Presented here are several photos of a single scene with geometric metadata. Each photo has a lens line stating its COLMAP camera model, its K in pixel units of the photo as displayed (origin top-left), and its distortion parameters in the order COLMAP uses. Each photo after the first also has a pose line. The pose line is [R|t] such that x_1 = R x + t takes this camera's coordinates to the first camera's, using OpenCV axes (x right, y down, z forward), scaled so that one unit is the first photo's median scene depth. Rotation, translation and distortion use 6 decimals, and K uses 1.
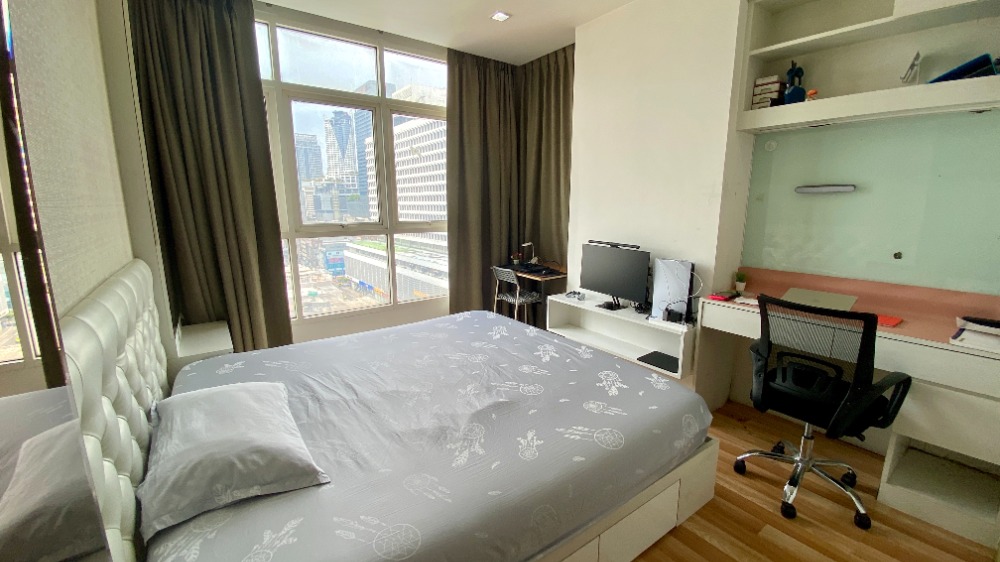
lens RADIAL K [[407.7, 0, 503.4], [0, 407.7, 284.5], [0, 0, 1]] dist [-0.033393, -0.001803]
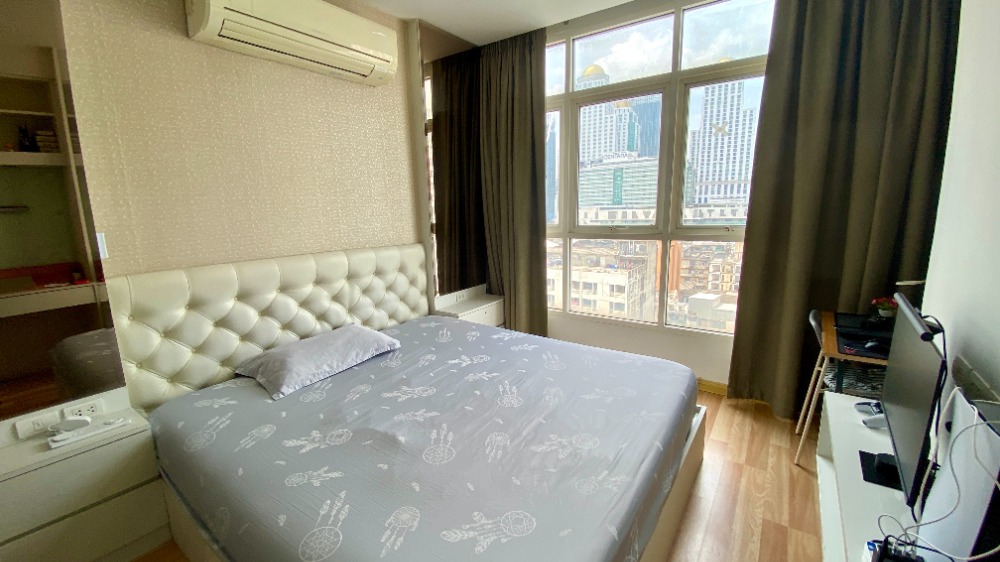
lens RADIAL K [[407.7, 0, 495.8], [0, 407.7, 279.3], [0, 0, 1]] dist [-0.033393, -0.001803]
pose [[0.294181, 0.154675, -0.943151, 0.392980], [-0.154567, 0.981527, 0.112757, -0.084465], [0.943168, 0.112609, 0.312654, 0.427571]]
